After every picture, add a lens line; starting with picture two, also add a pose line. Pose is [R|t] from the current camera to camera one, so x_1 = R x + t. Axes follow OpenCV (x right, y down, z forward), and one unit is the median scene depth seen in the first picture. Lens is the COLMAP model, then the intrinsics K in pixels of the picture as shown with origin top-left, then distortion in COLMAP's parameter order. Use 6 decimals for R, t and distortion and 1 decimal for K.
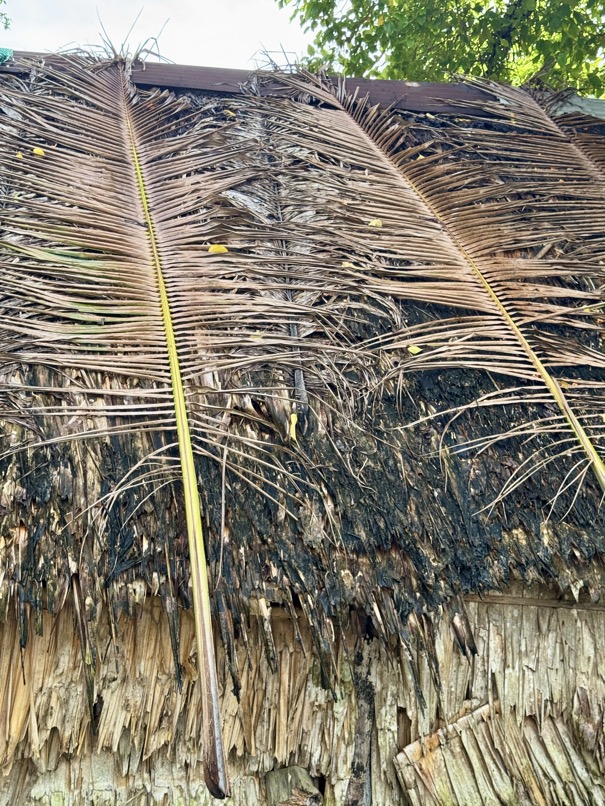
lens RADIAL K [[1127.2, 0, 302.5], [0, 1127.2, 403.6], [0, 0, 1]] dist [0.000002, 0.000000]
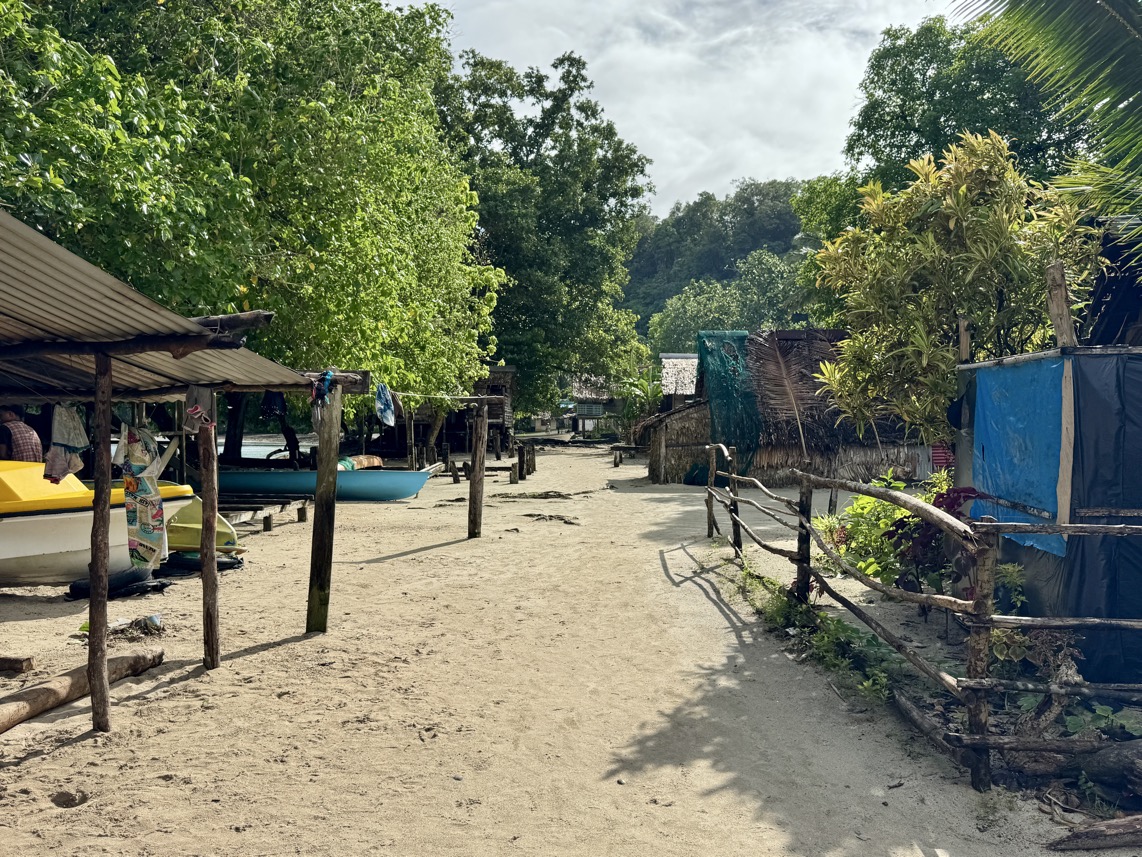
lens RADIAL K [[923.3, 0, 571.0], [0, 923.3, 427.3], [0, 0, 1]] dist [0.003740, -0.000416]
pose [[0.966797, -0.011287, -0.255298, -0.019373], [0.013651, 0.999879, 0.007488, 0.017461], [0.255182, -0.010724, 0.966833, -3.783340]]
